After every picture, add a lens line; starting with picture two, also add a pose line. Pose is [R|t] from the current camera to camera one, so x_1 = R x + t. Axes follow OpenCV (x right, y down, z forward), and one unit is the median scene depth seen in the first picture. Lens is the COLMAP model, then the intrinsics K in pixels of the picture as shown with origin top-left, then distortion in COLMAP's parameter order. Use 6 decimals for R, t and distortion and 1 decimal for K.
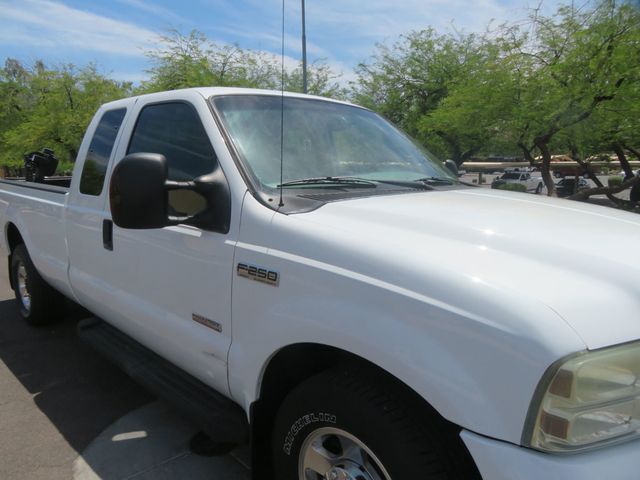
lens RADIAL K [[442.1, 0, 327.6], [0, 442.1, 231.9], [0, 0, 1]] dist [-0.008490, 0.011195]
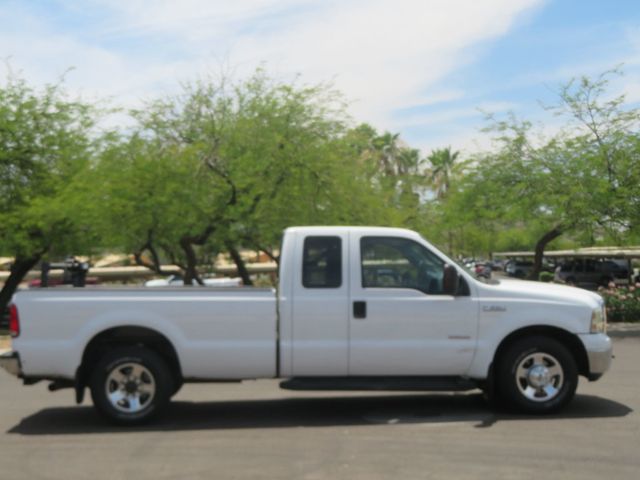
lens RADIAL K [[1050.2, 0, 318.2], [0, 1050.2, 256.1], [0, 0, 1]] dist [0.013562, 0.000000]
pose [[0.675256, 0.004259, 0.737571, -0.785444], [0.131269, 0.983325, -0.125856, 0.062666], [-0.725809, 0.181805, 0.663437, -0.351695]]
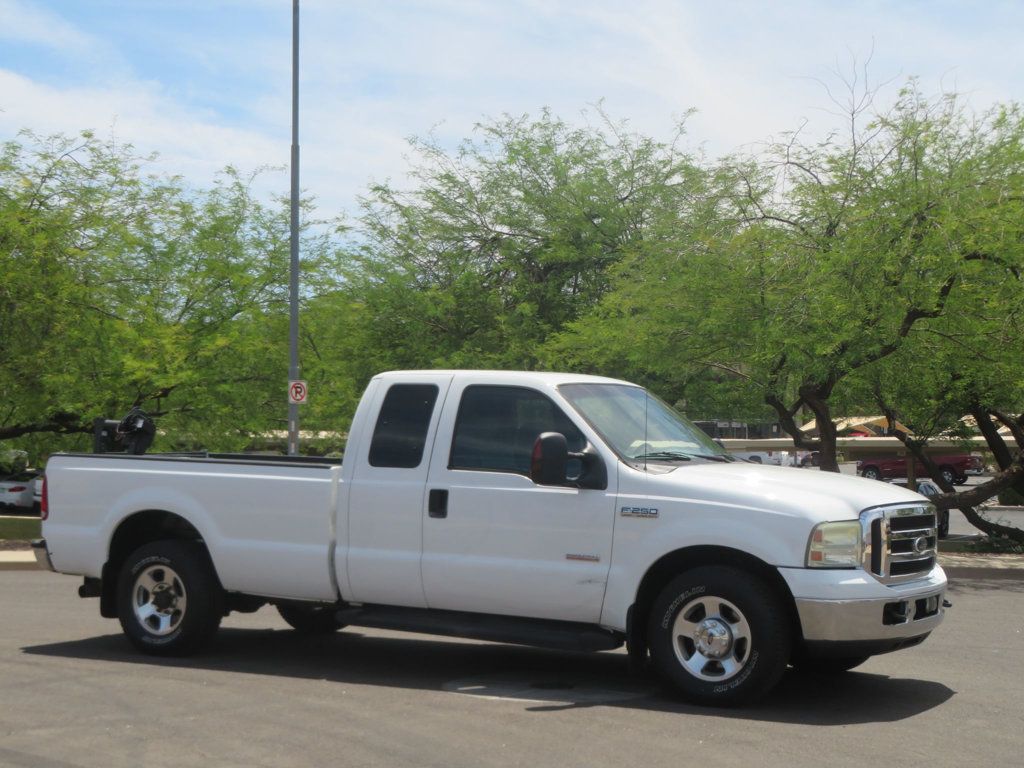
lens RADIAL K [[1680.4, 0, 508.6], [0, 1680.4, 393.3], [0, 0, 1]] dist [0.013562, 0.000000]
pose [[0.966296, 0.016197, 0.256922, -0.297886], [0.029938, 0.984177, -0.174641, 0.098245], [-0.255685, 0.176446, 0.950522, -0.637588]]
